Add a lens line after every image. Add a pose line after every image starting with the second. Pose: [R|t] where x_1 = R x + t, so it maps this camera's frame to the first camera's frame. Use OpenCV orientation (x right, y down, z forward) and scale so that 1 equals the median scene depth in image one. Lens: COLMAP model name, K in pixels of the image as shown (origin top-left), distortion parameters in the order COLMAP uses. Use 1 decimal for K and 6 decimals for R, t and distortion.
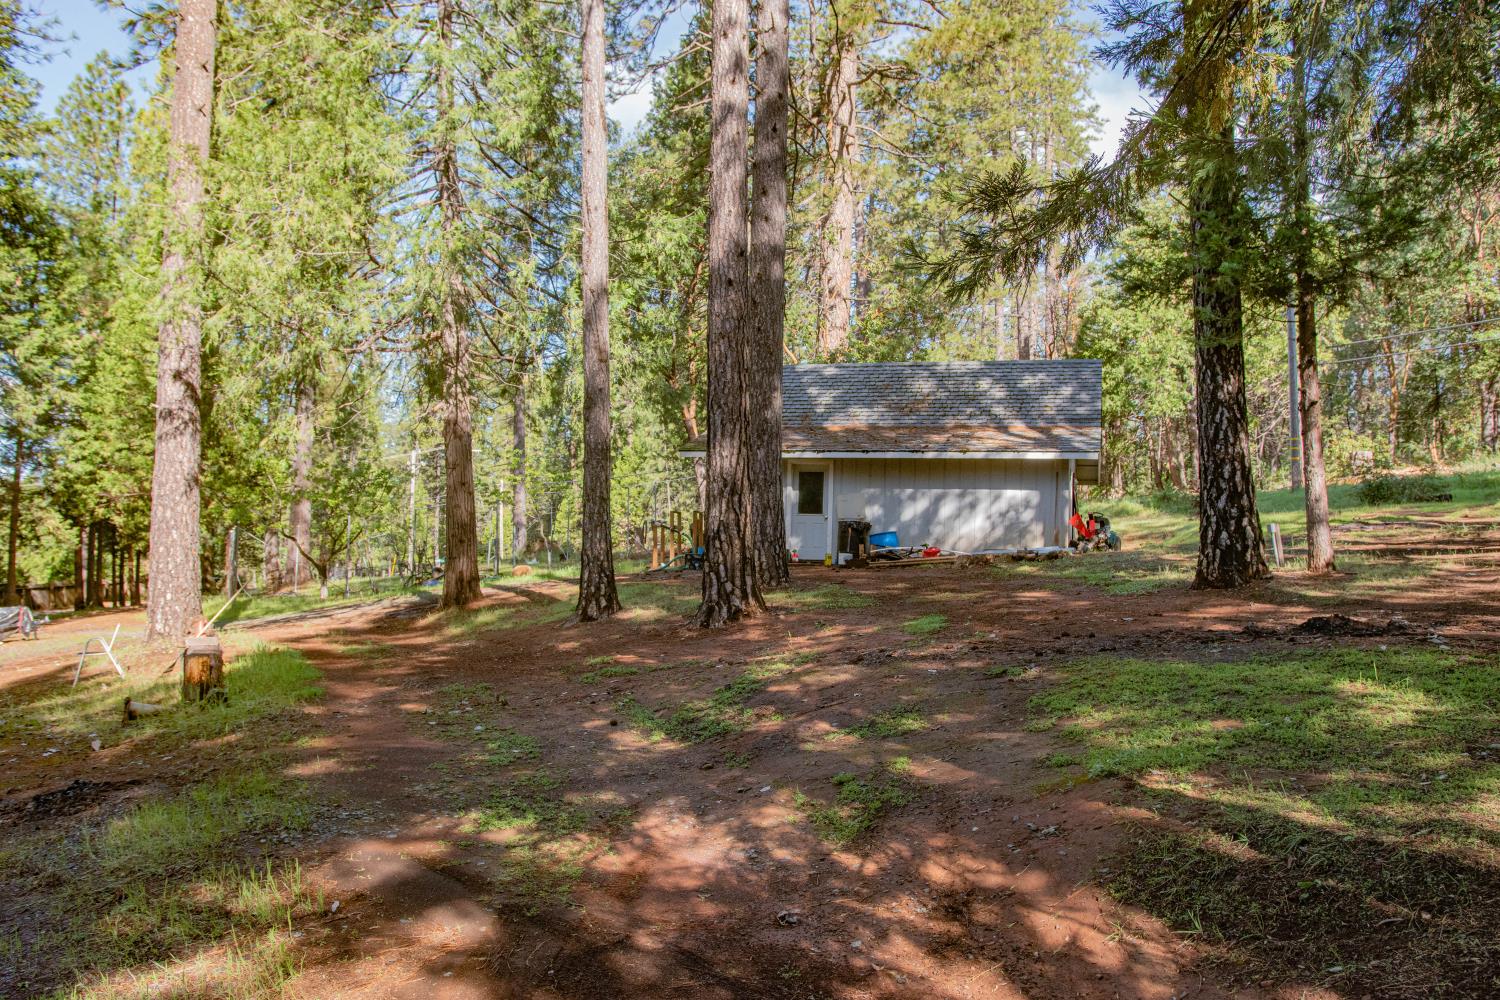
lens RADIAL K [[1194.2, 0, 743.9], [0, 1194.2, 496.4], [0, 0, 1]] dist [-0.009916, -0.005949]
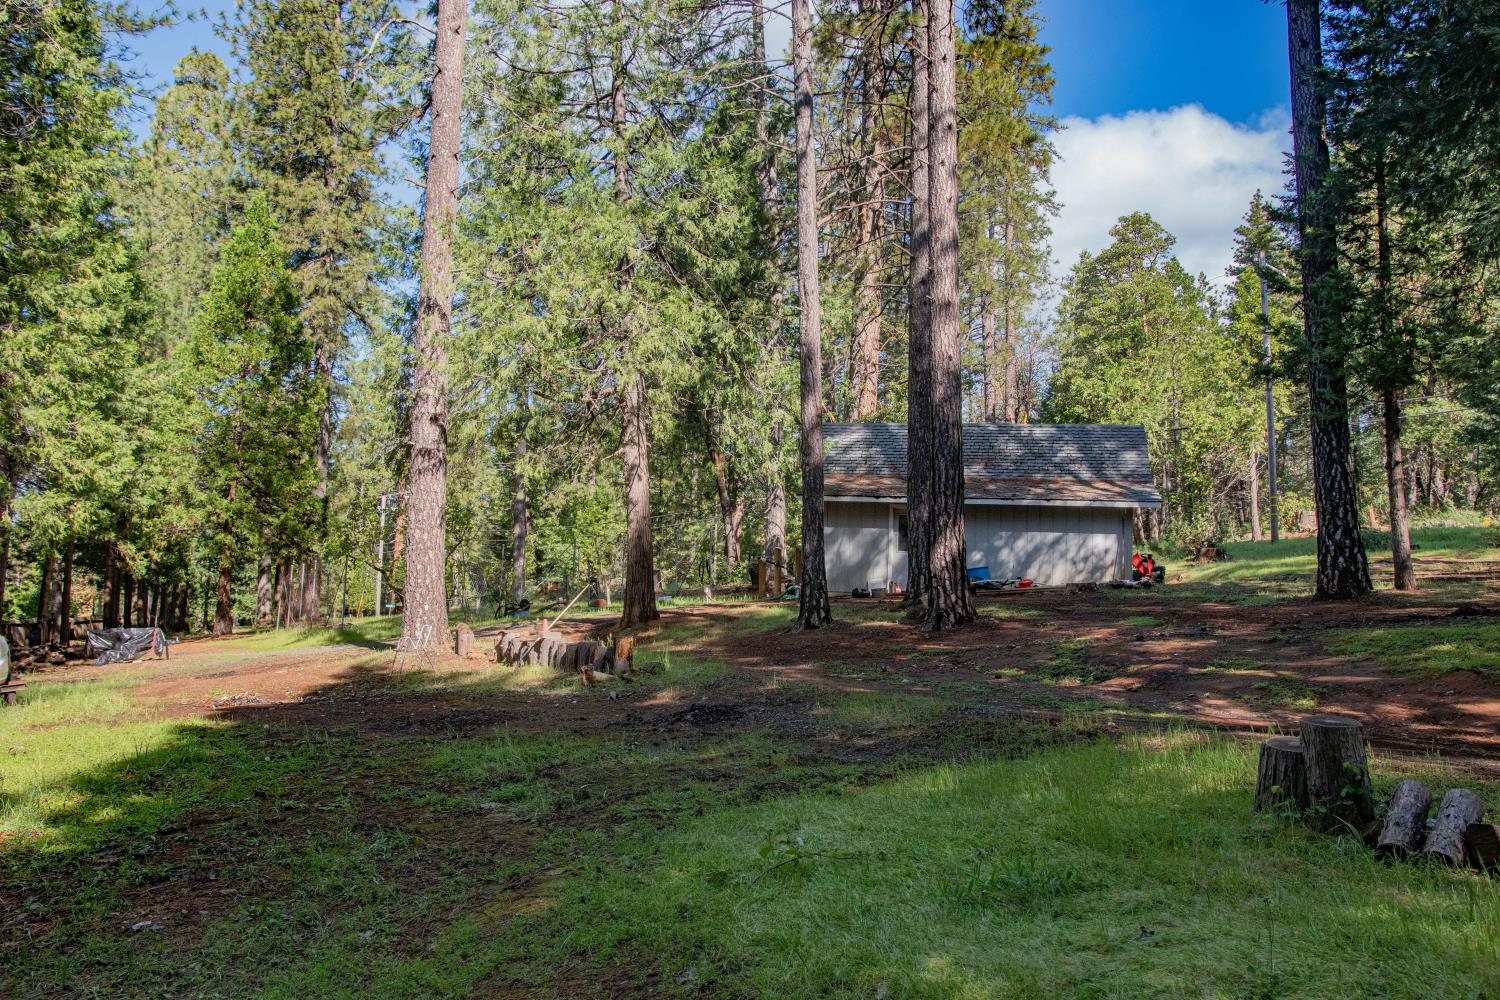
lens RADIAL K [[1194.2, 0, 755.9], [0, 1194.2, 500.4], [0, 0, 1]] dist [-0.009916, -0.005949]
pose [[0.995725, 0.019983, 0.090181, -0.246306], [-0.016109, 0.998924, -0.043484, 0.022795], [-0.090953, 0.041846, 0.994976, -0.179040]]
